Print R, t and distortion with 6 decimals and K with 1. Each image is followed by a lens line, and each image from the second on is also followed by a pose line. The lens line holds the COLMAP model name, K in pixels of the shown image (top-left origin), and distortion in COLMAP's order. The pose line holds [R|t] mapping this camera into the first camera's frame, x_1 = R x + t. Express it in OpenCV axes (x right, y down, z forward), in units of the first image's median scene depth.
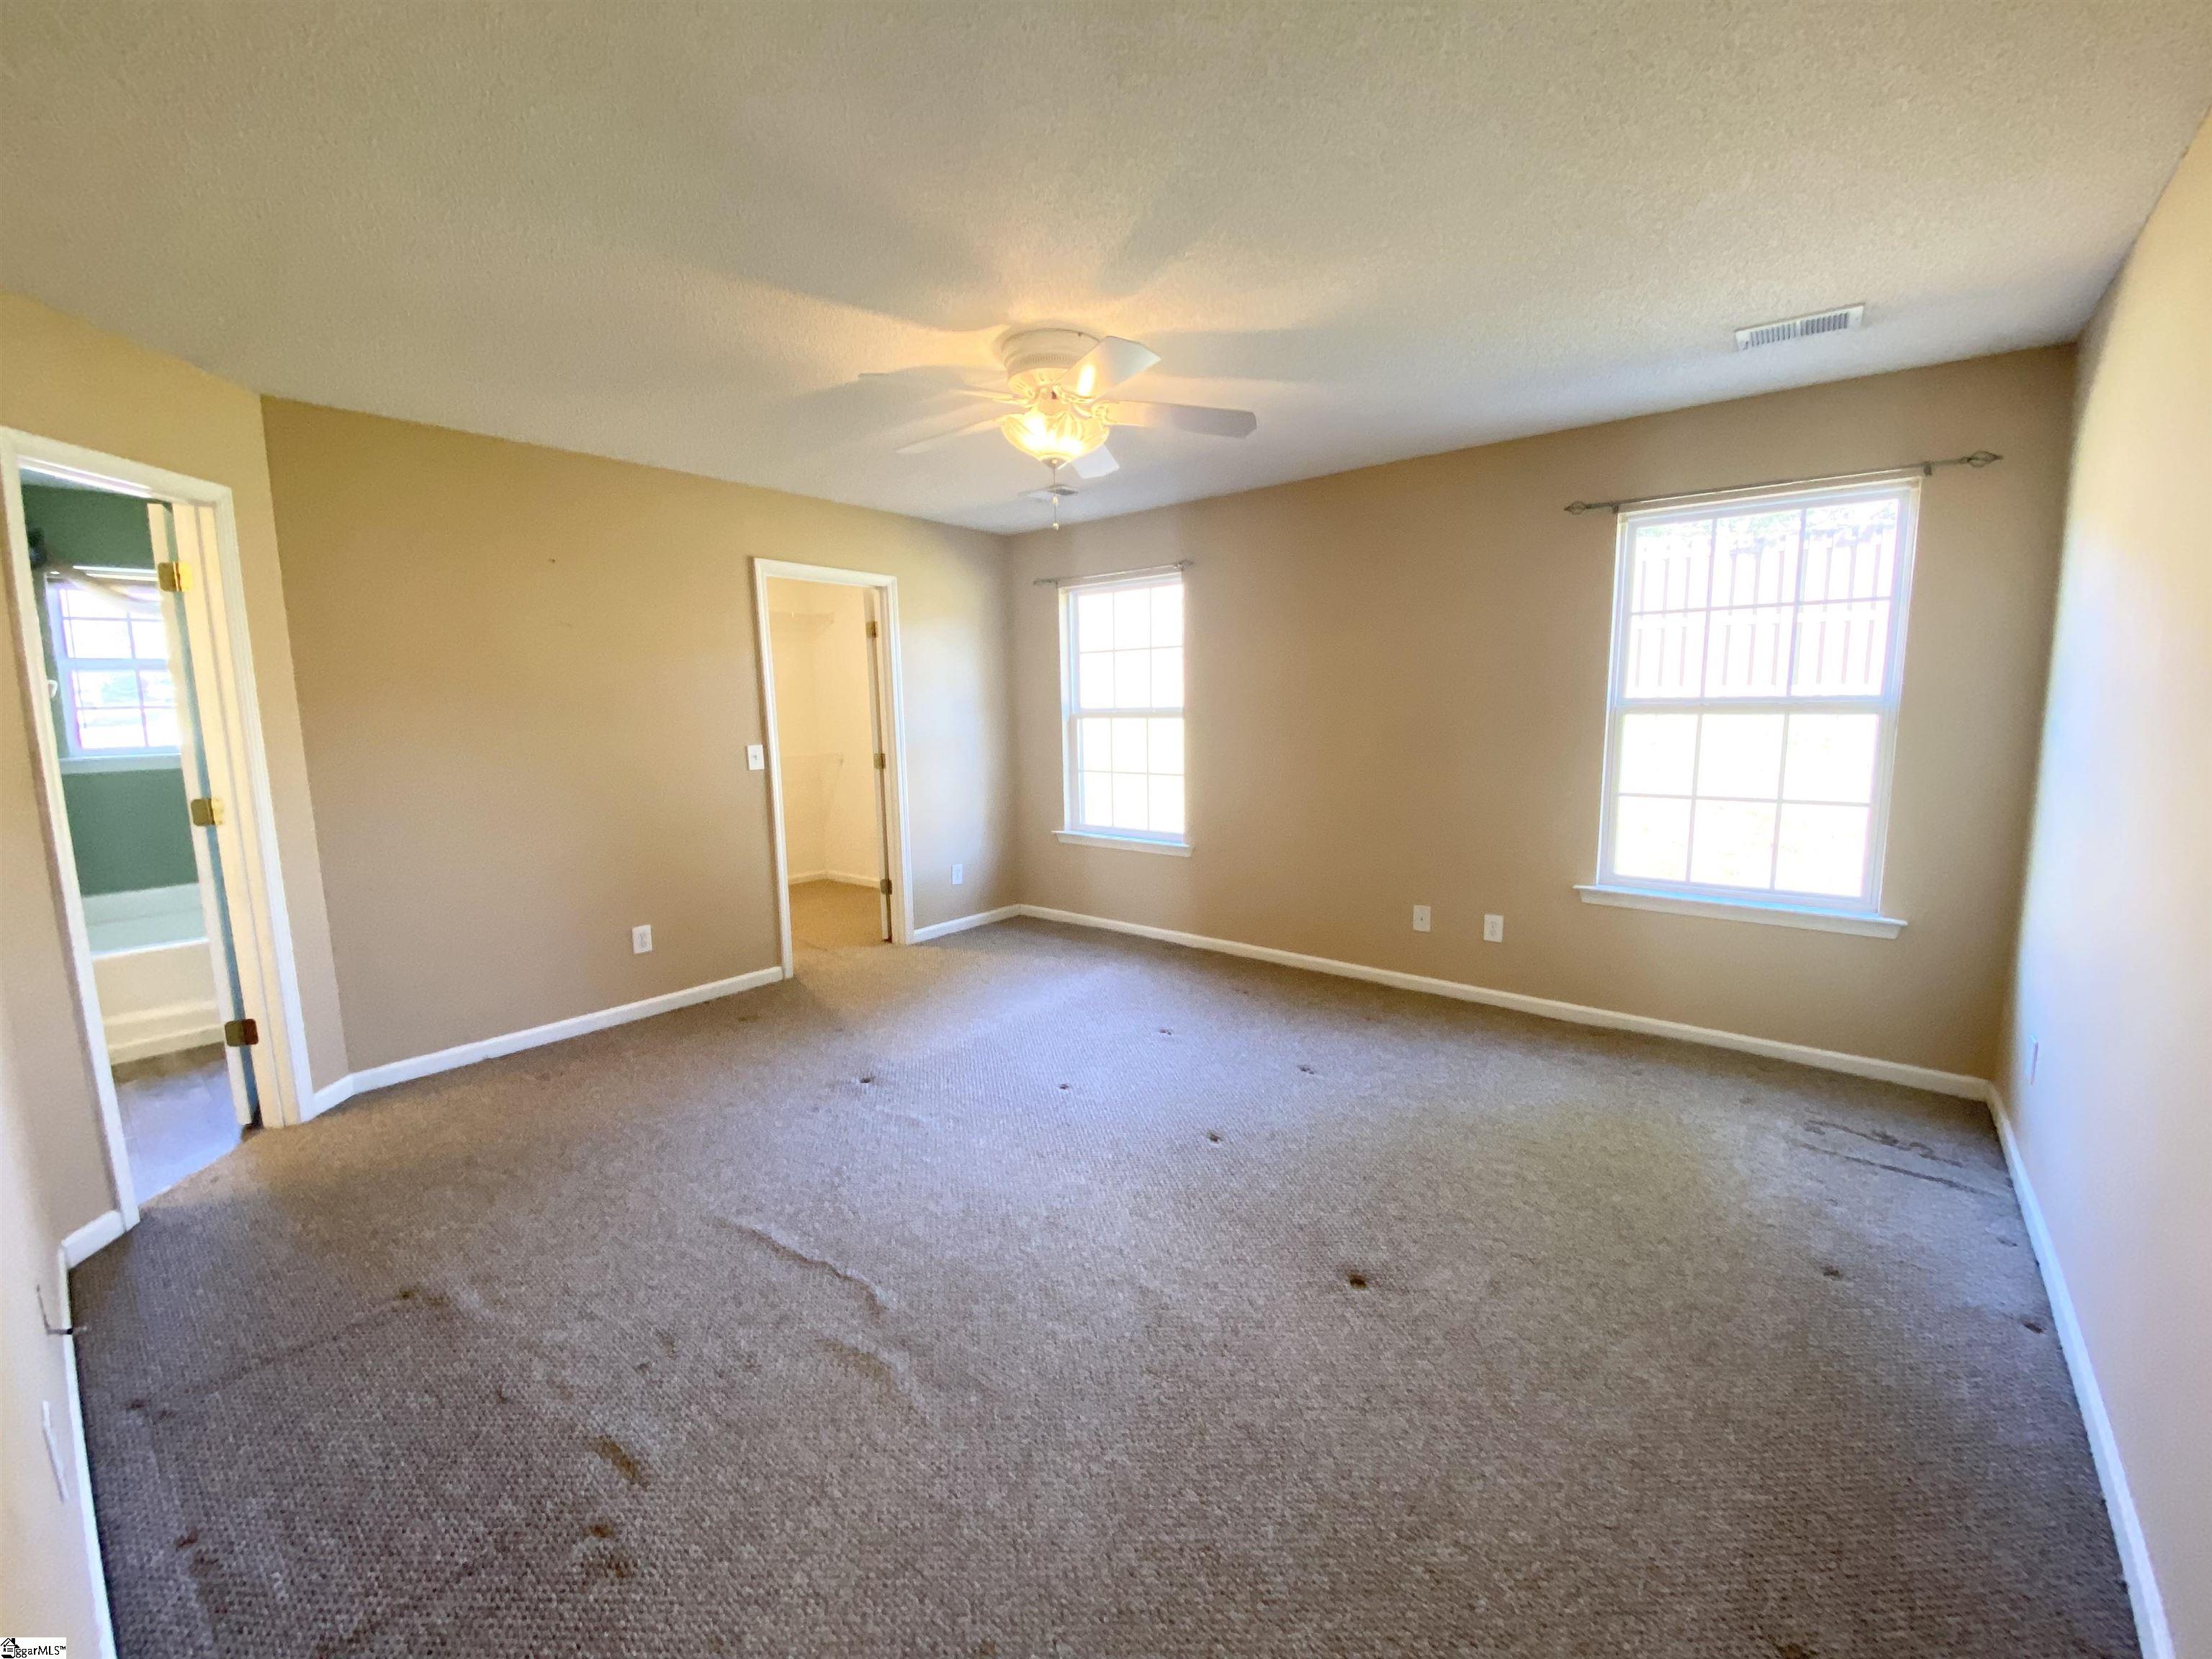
lens RADIAL K [[899.3, 0, 1109.4], [0, 899.3, 841.5], [0, 0, 1]] dist [0.031924, -0.026662]
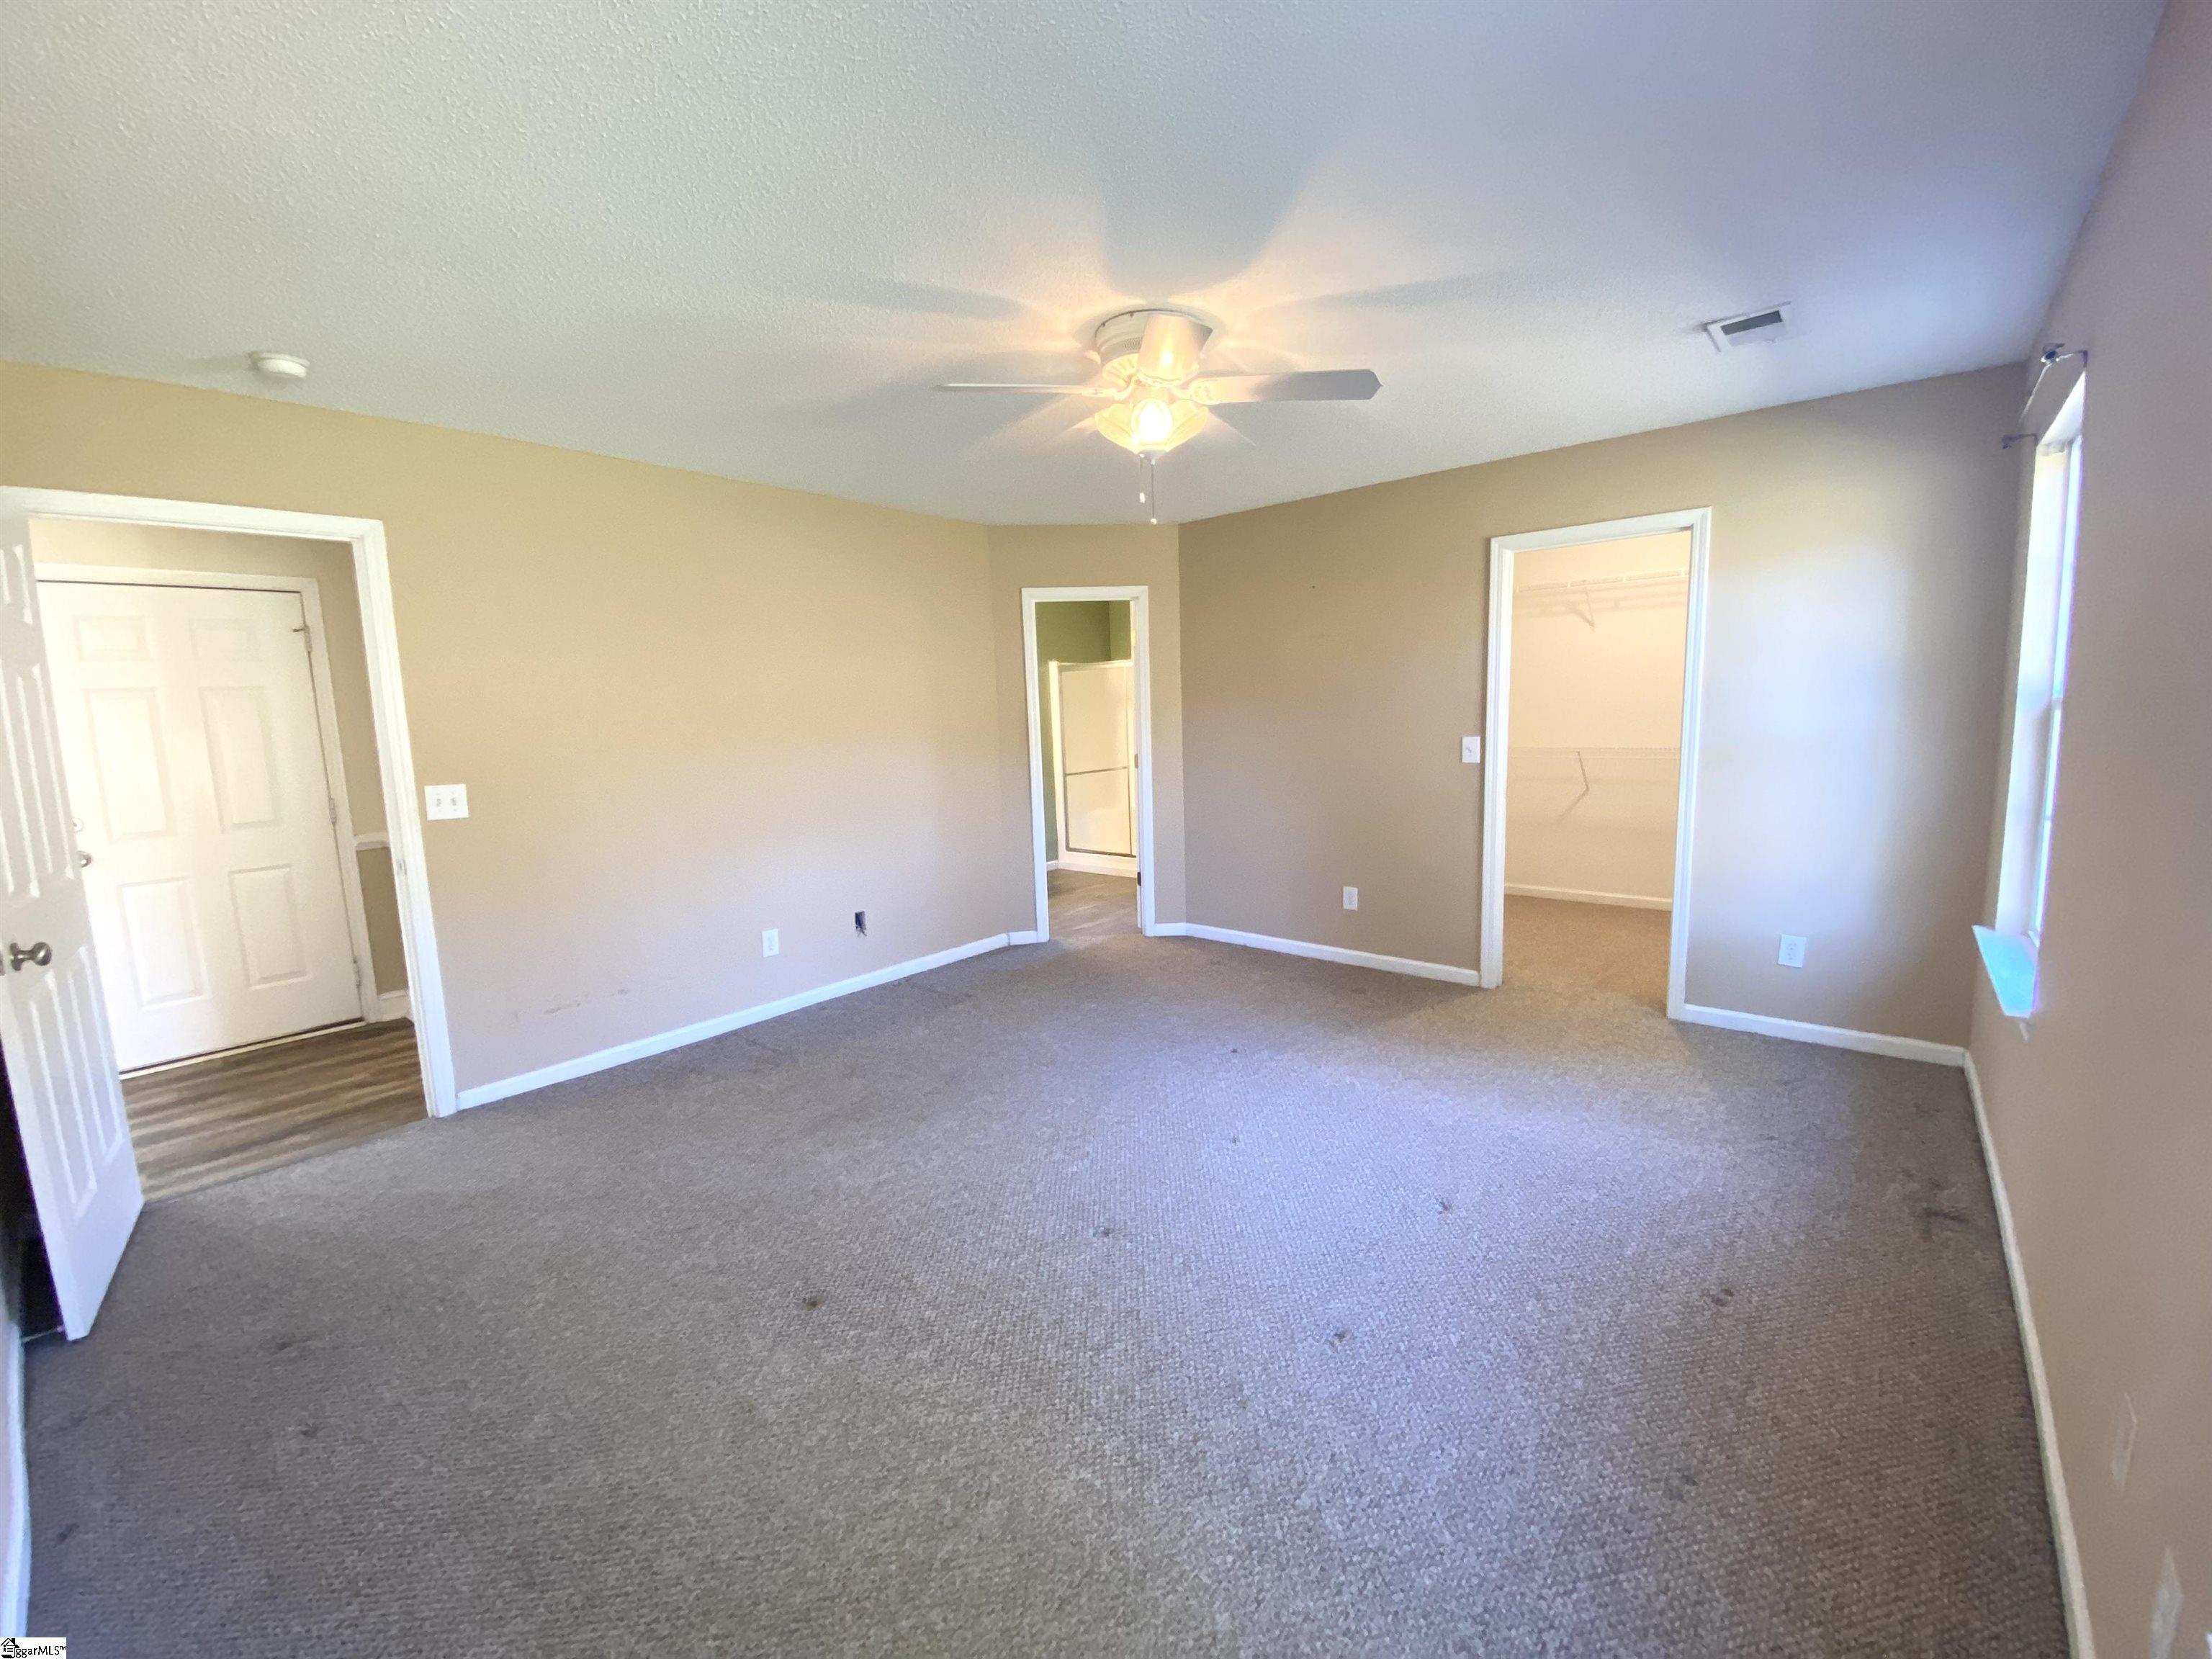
lens RADIAL K [[899.3, 0, 1109.4], [0, 899.3, 841.5], [0, 0, 1]] dist [0.031924, -0.026662]
pose [[-0.024666, 0.162089, -0.986468, 0.647057], [-0.120244, 0.979123, 0.163889, -0.120767], [0.992438, 0.122659, -0.004661, 0.701986]]
